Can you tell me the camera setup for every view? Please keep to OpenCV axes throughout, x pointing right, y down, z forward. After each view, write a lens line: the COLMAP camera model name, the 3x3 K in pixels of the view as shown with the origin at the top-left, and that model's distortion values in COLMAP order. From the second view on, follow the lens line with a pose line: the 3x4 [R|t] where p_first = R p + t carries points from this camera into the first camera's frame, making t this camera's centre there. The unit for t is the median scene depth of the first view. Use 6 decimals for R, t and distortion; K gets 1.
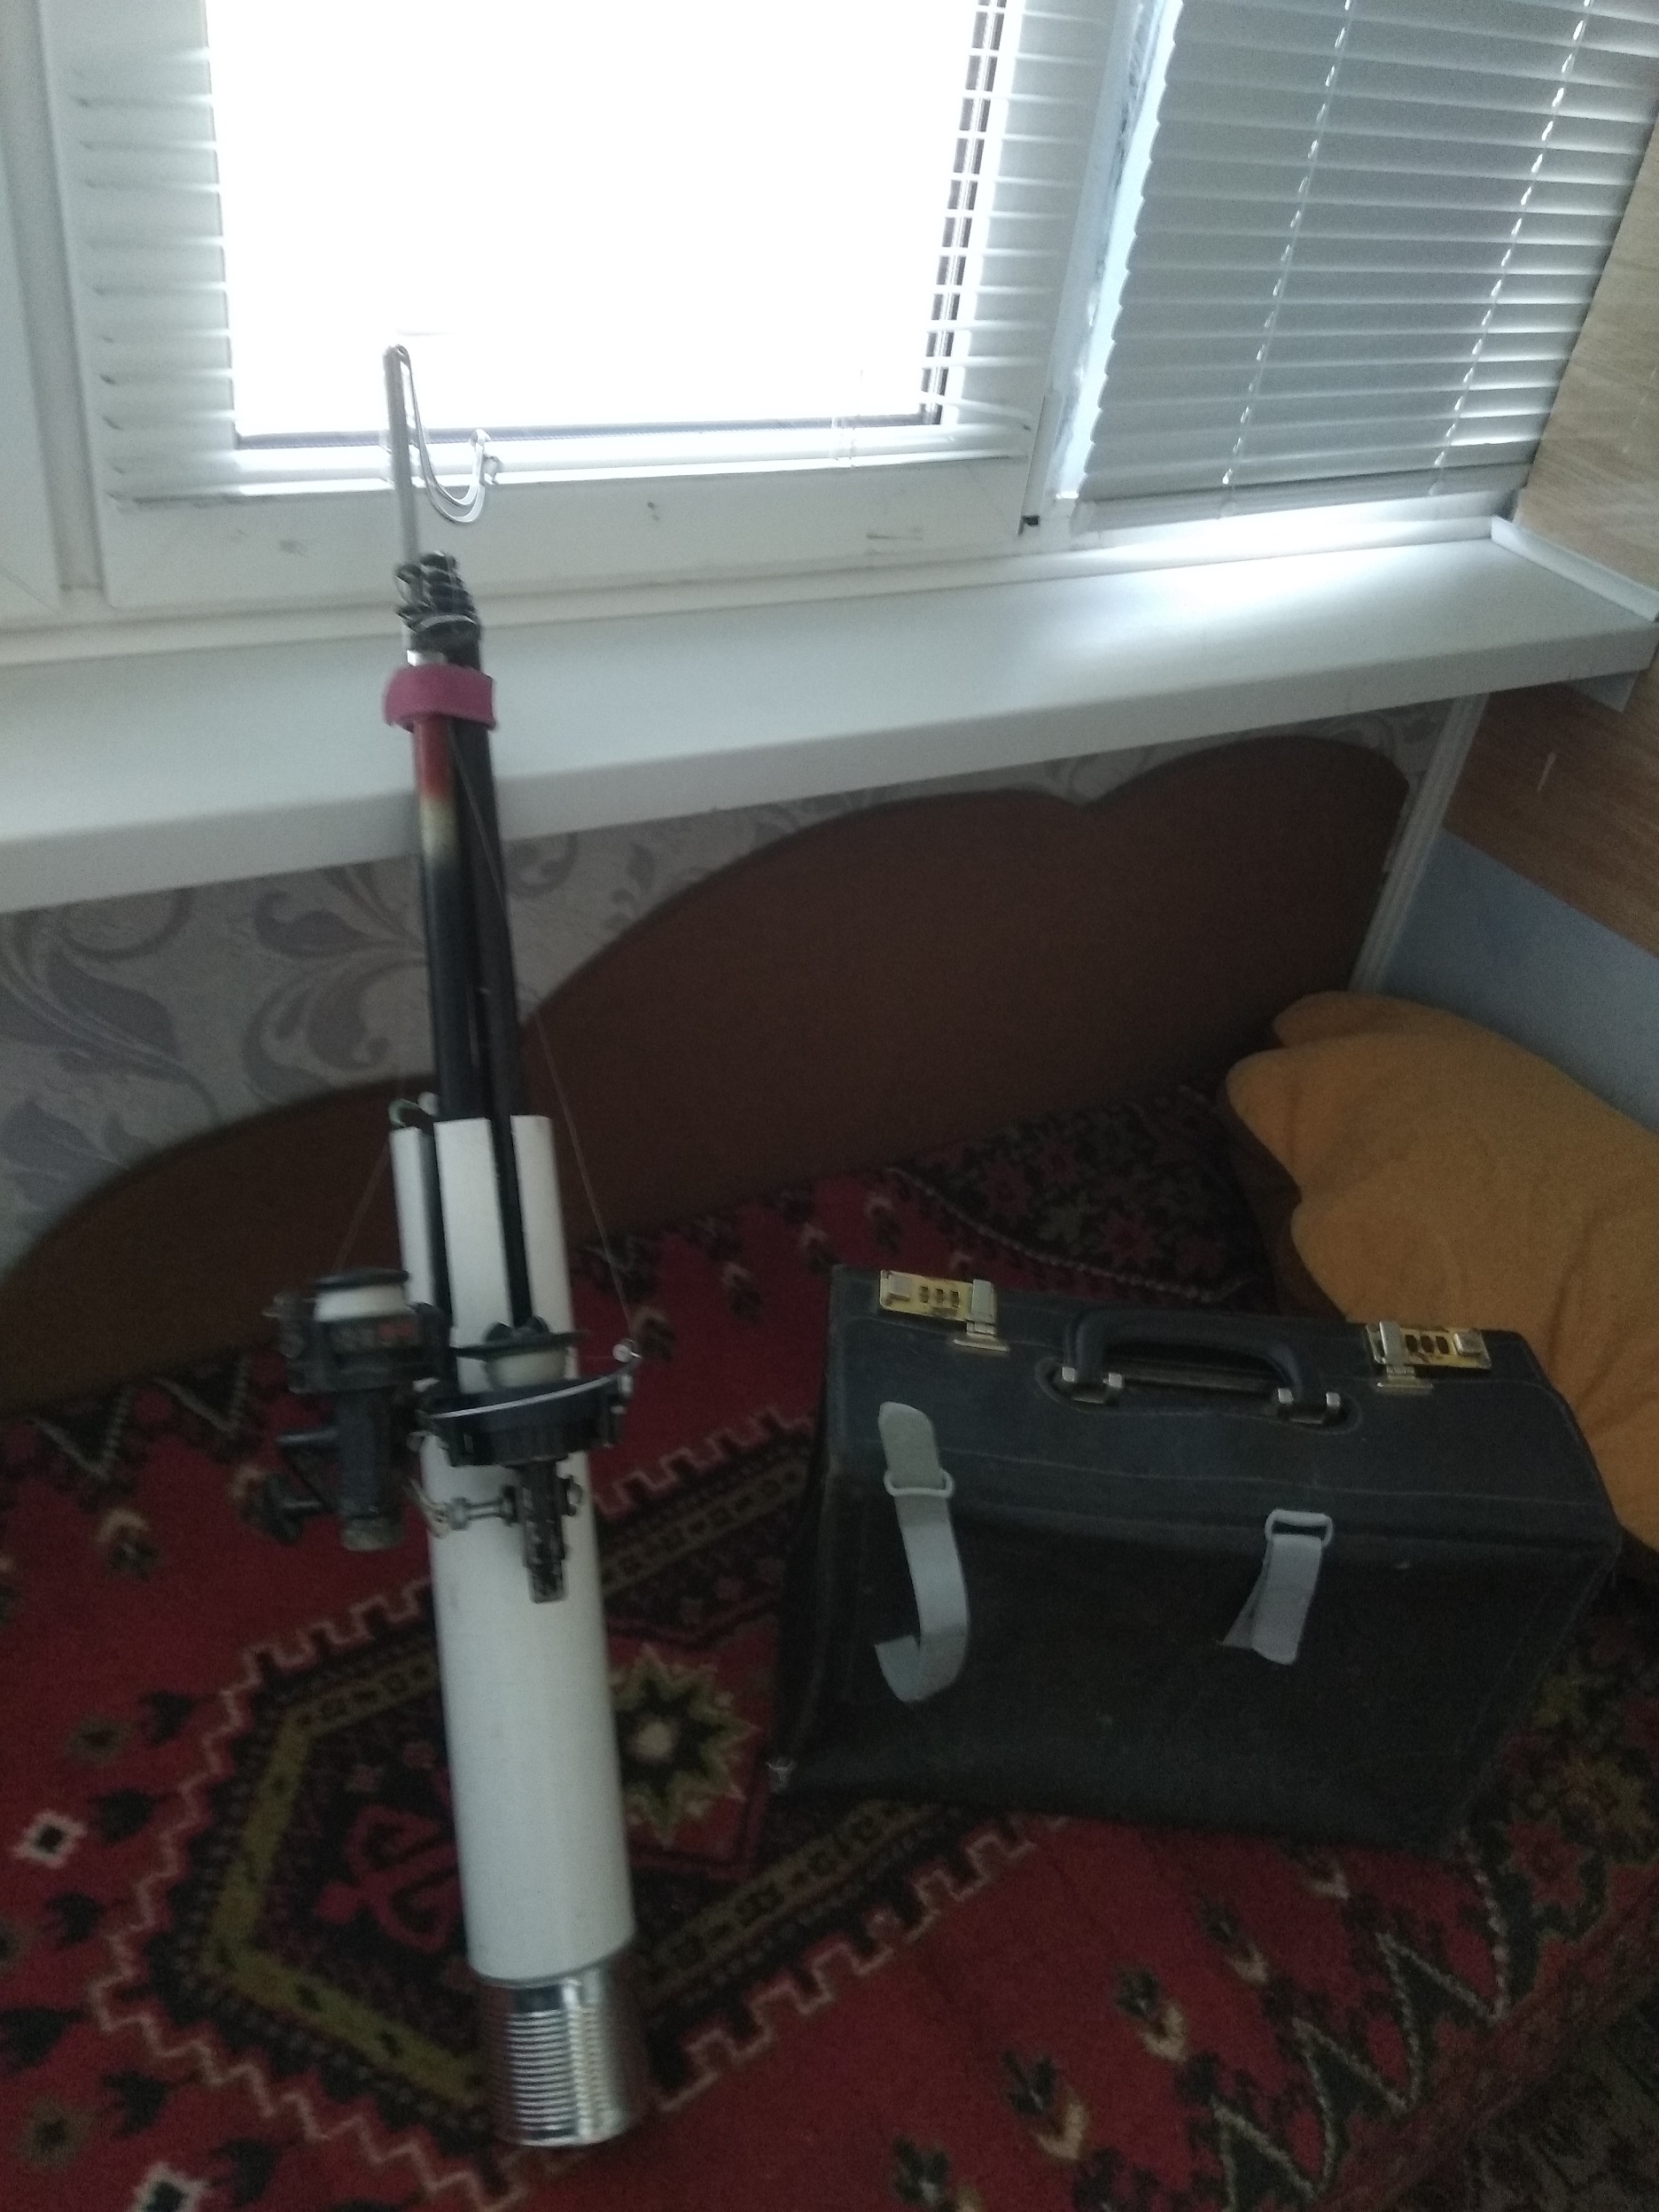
lens RADIAL K [[1687.4, 0, 824.7], [0, 1687.4, 1099.8], [0, 0, 1]] dist [0.021897, -0.055841]
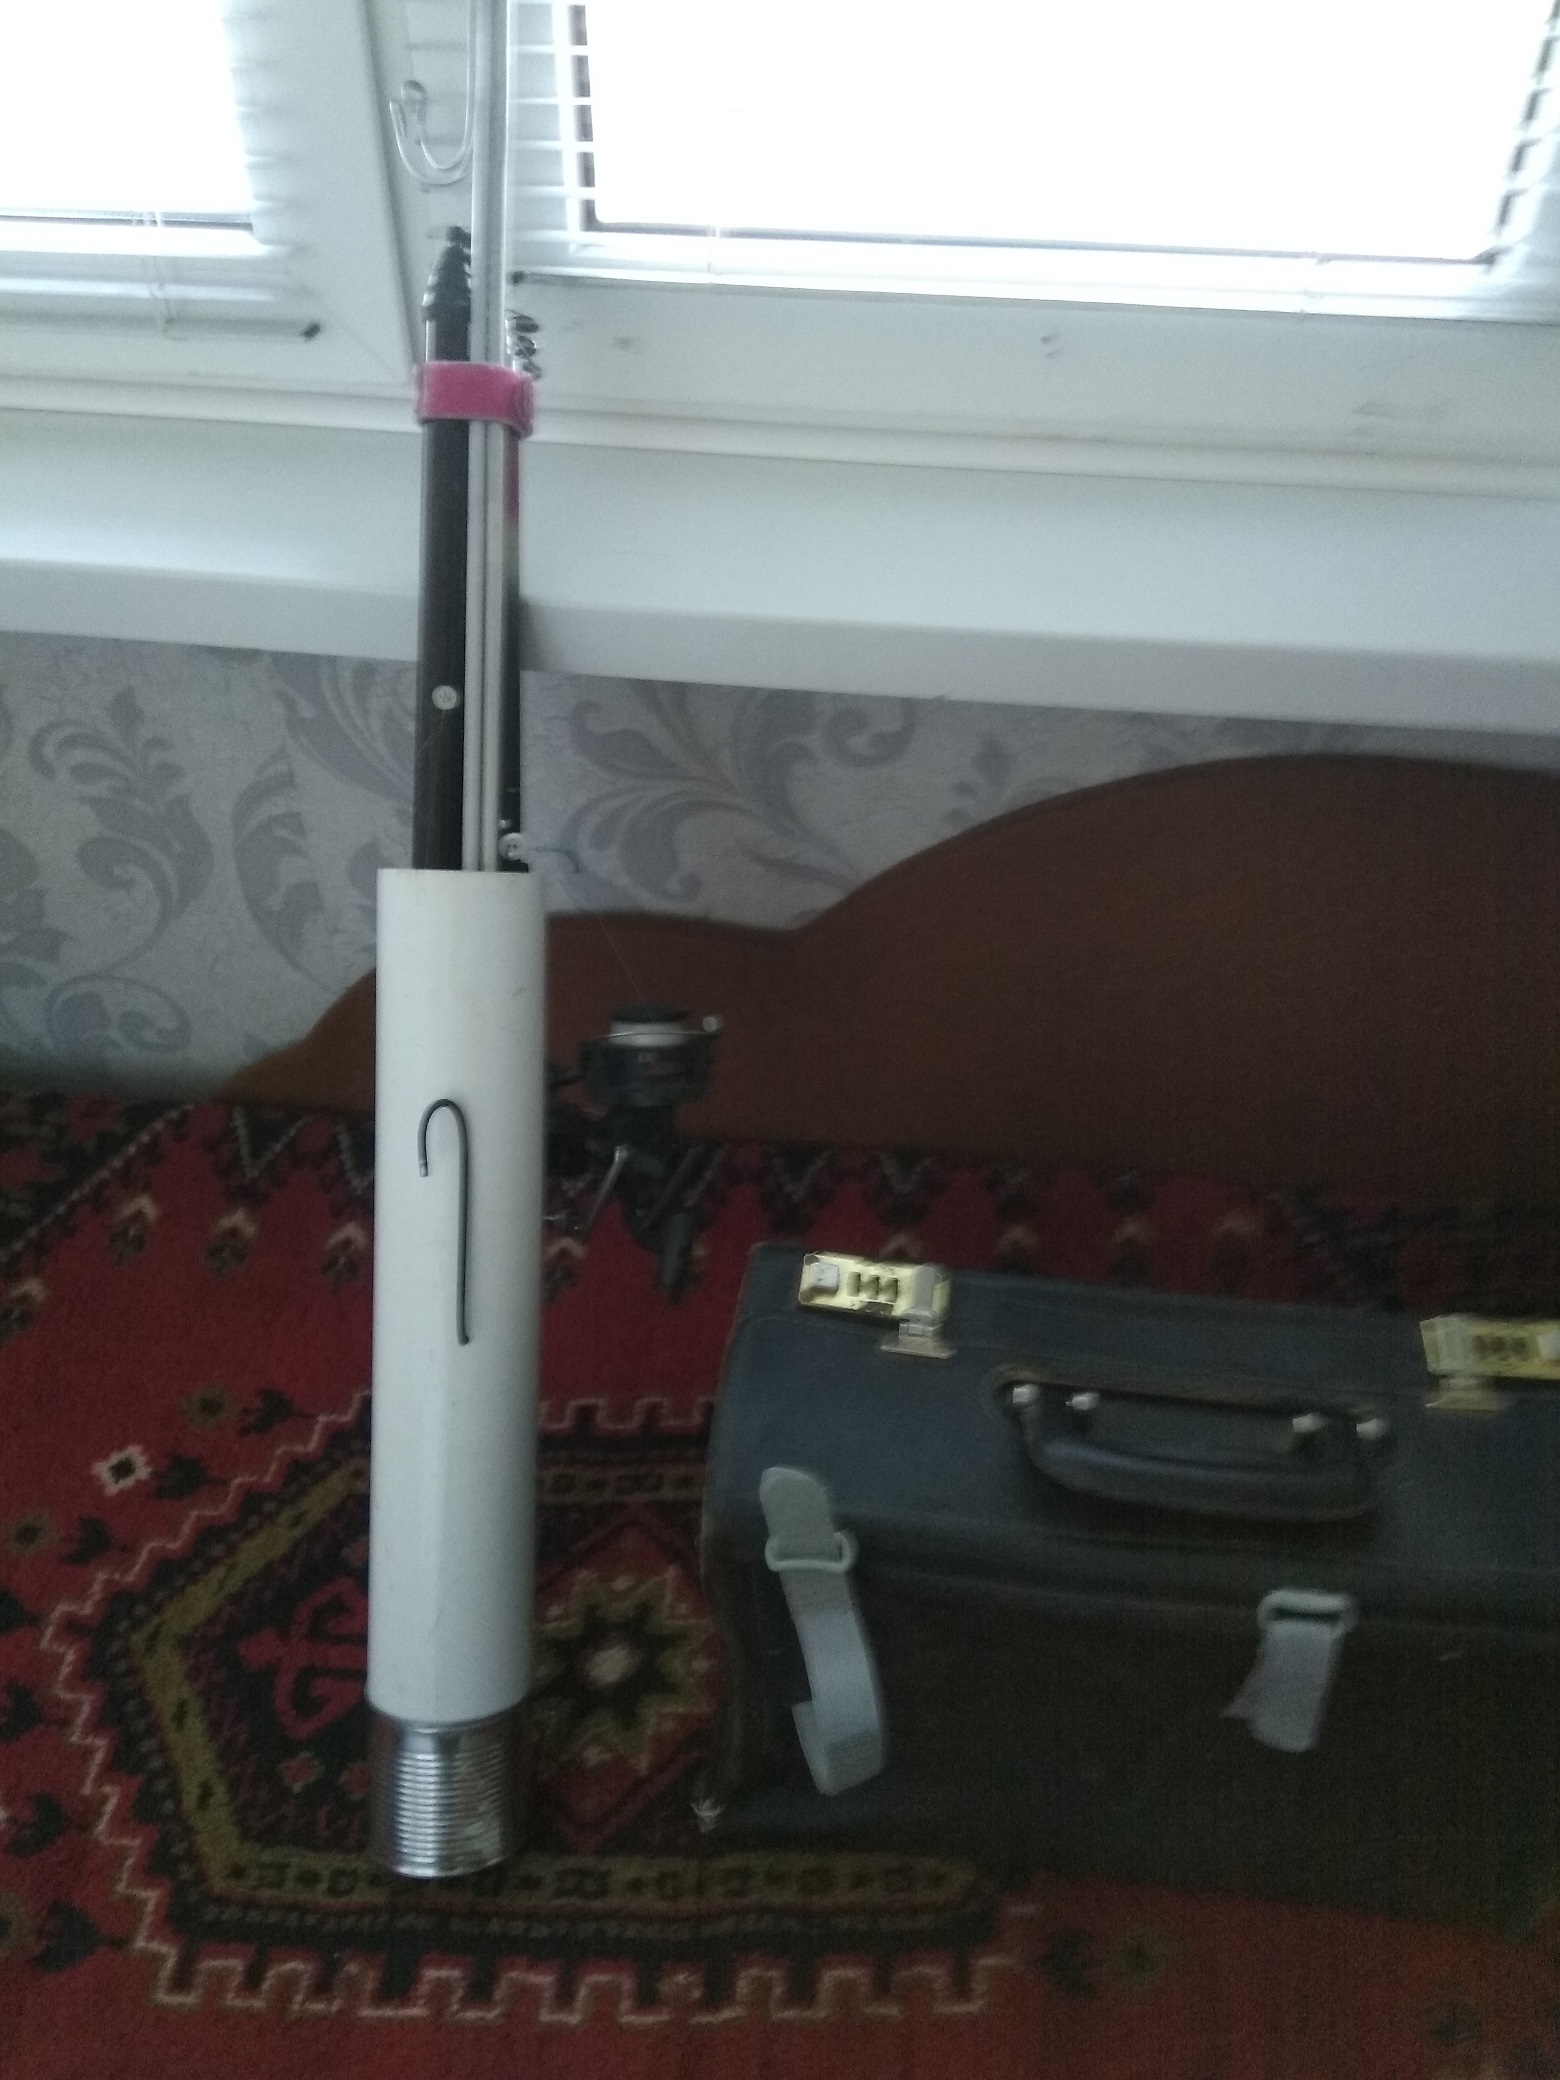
lens RADIAL K [[1586.7, 0, 768.9], [0, 1586.7, 1043.0], [0, 0, 1]] dist [0.021897, -0.055841]
pose [[0.795670, 0.306592, -0.522408, 0.350773], [-0.282487, 0.950731, 0.127717, -0.091328], [0.535827, 0.045953, 0.843077, 0.316130]]
